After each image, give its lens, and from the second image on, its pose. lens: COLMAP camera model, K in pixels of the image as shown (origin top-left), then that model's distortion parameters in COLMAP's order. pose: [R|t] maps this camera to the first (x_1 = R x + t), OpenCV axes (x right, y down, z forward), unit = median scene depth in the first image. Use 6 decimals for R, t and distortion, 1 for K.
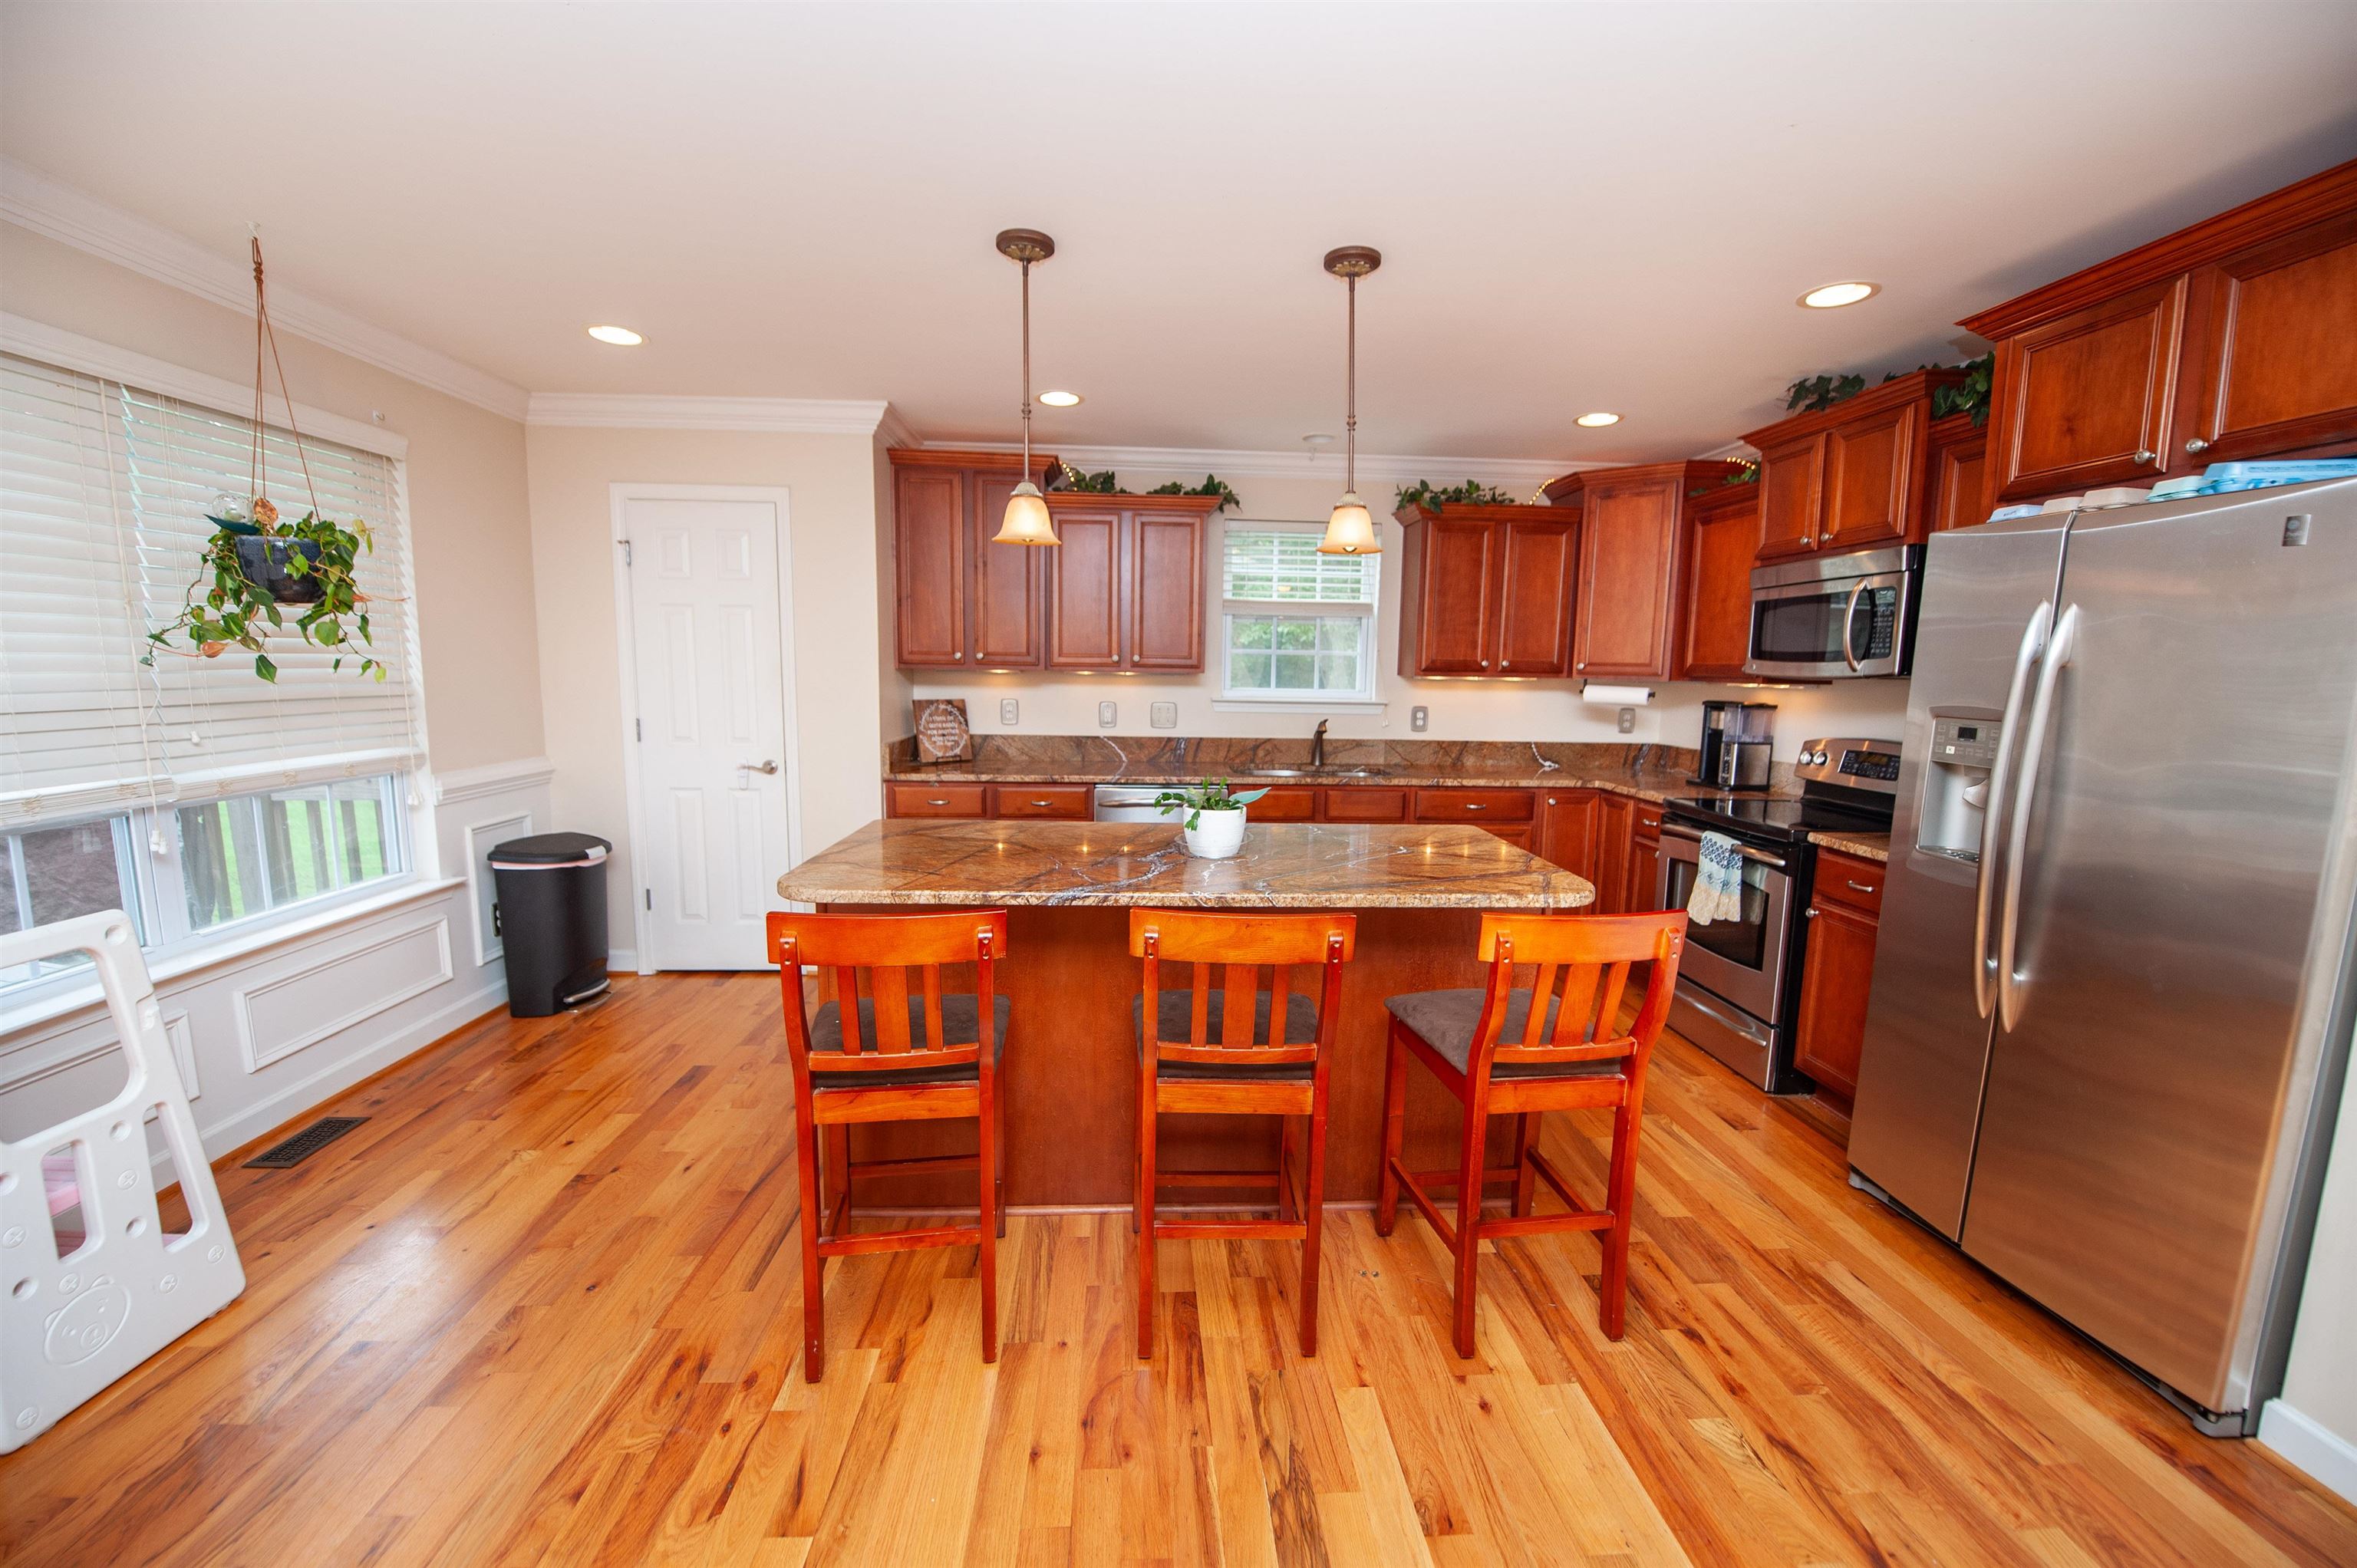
lens RADIAL K [[937.2, 0, 1178.8], [0, 937.2, 785.8], [0, 0, 1]] dist [-0.017604, -0.002085]
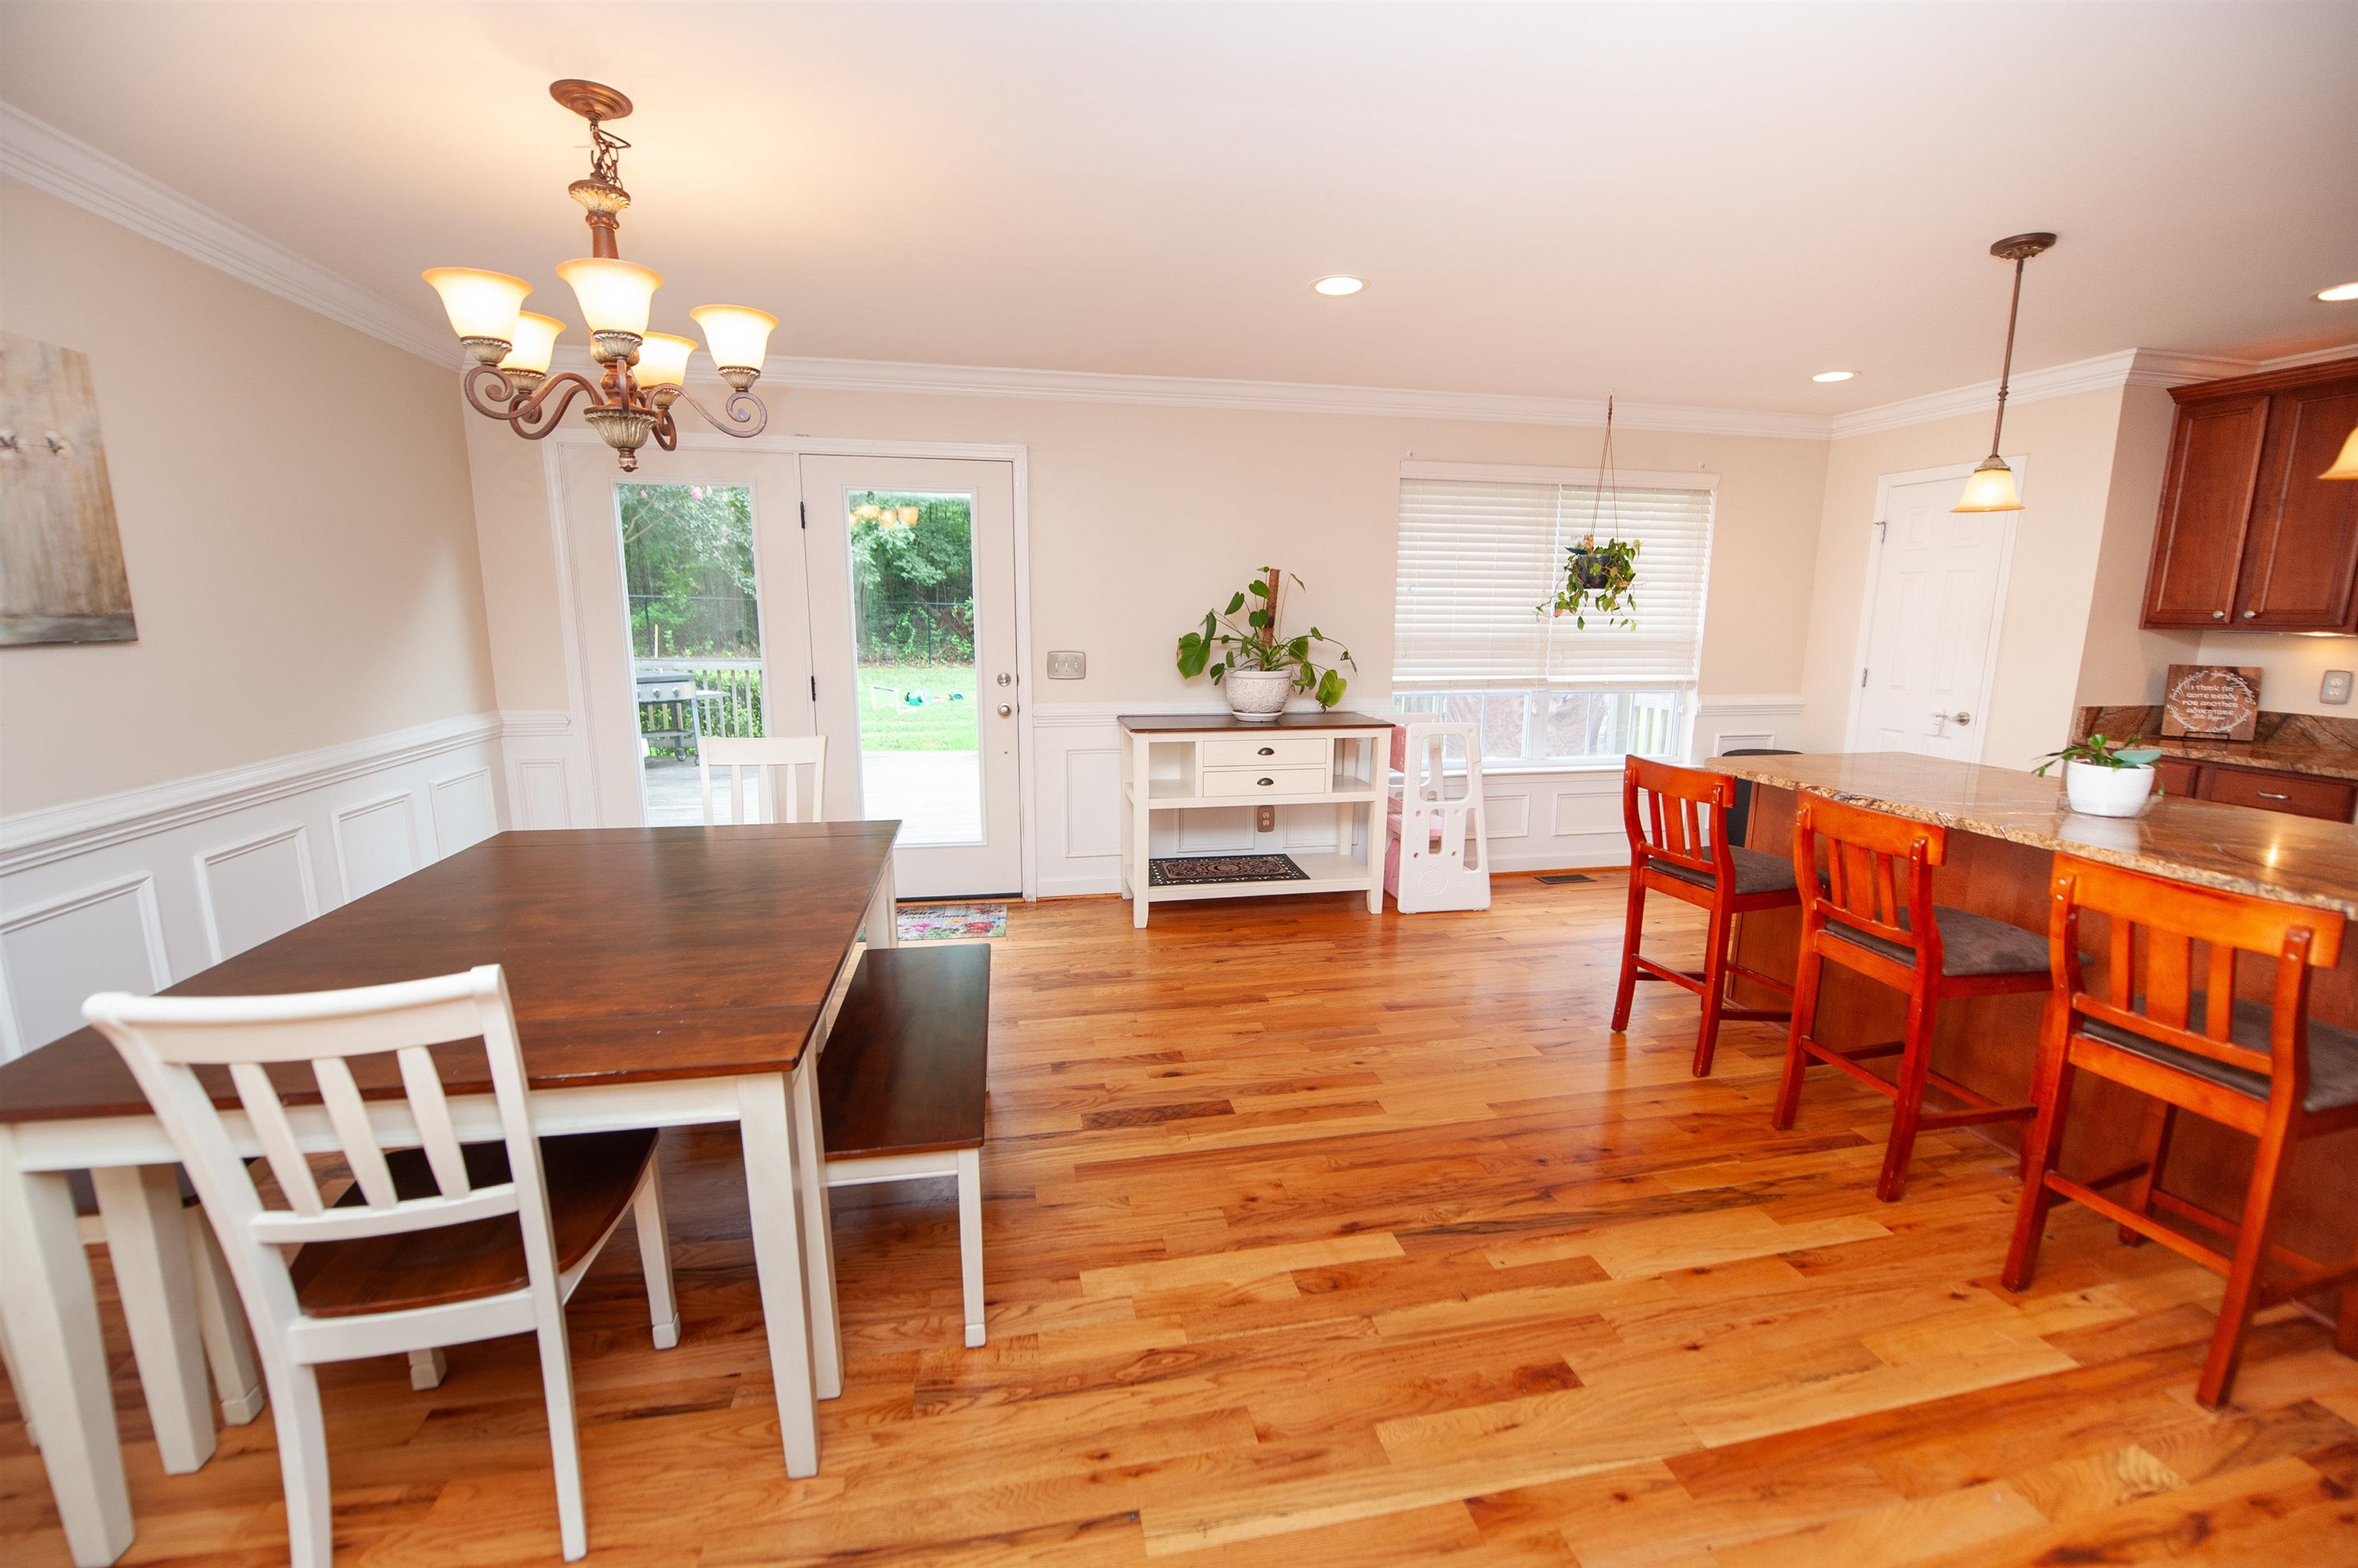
lens RADIAL K [[937.7, 0, 1179.6], [0, 937.7, 786.7], [0, 0, 1]] dist [-0.017604, -0.002085]
pose [[0.138416, 0.162862, -0.976891, 0.539854], [-0.127923, 0.981063, 0.145433, 0.019134], [0.982078, 0.104837, 0.156628, -0.060445]]
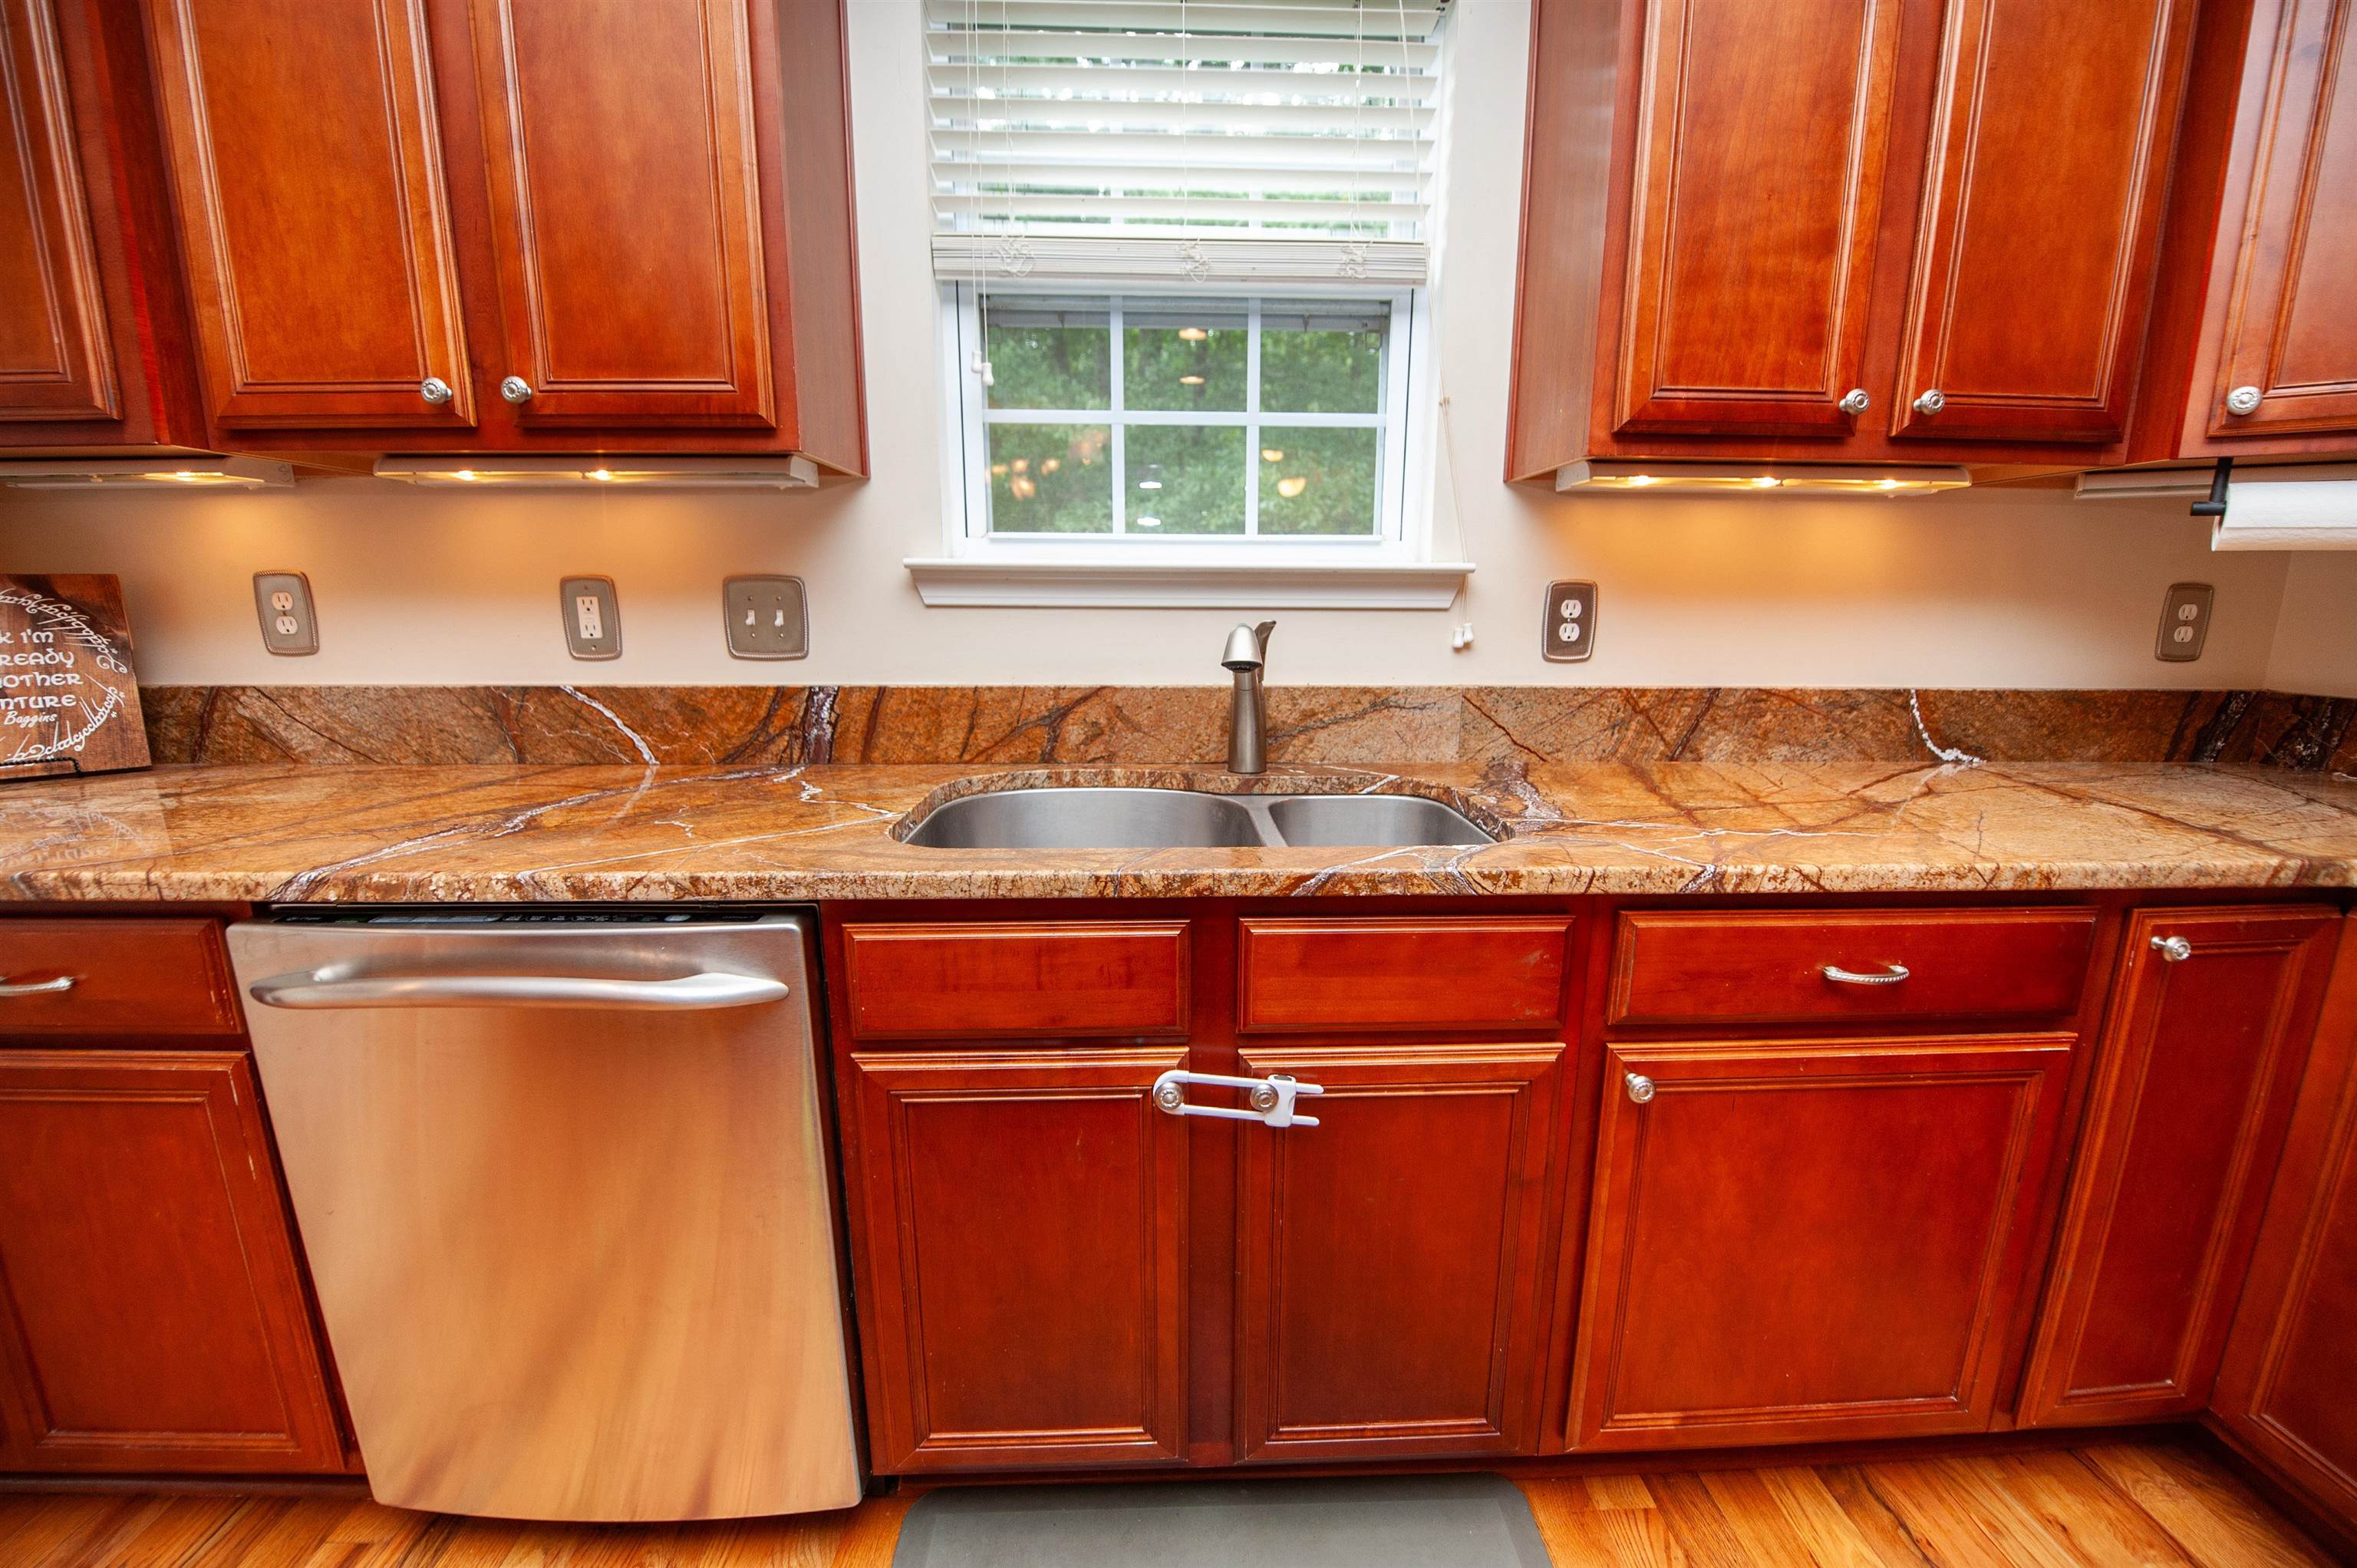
lens RADIAL K [[937.2, 0, 1189.1], [0, 937.2, 793.6], [0, 0, 1]] dist [-0.017604, -0.002085]
pose [[0.999804, -0.007544, -0.018313, 0.167869], [0.008973, 0.996817, 0.079212, -0.049643], [0.017657, -0.079360, 0.996690, 0.858015]]
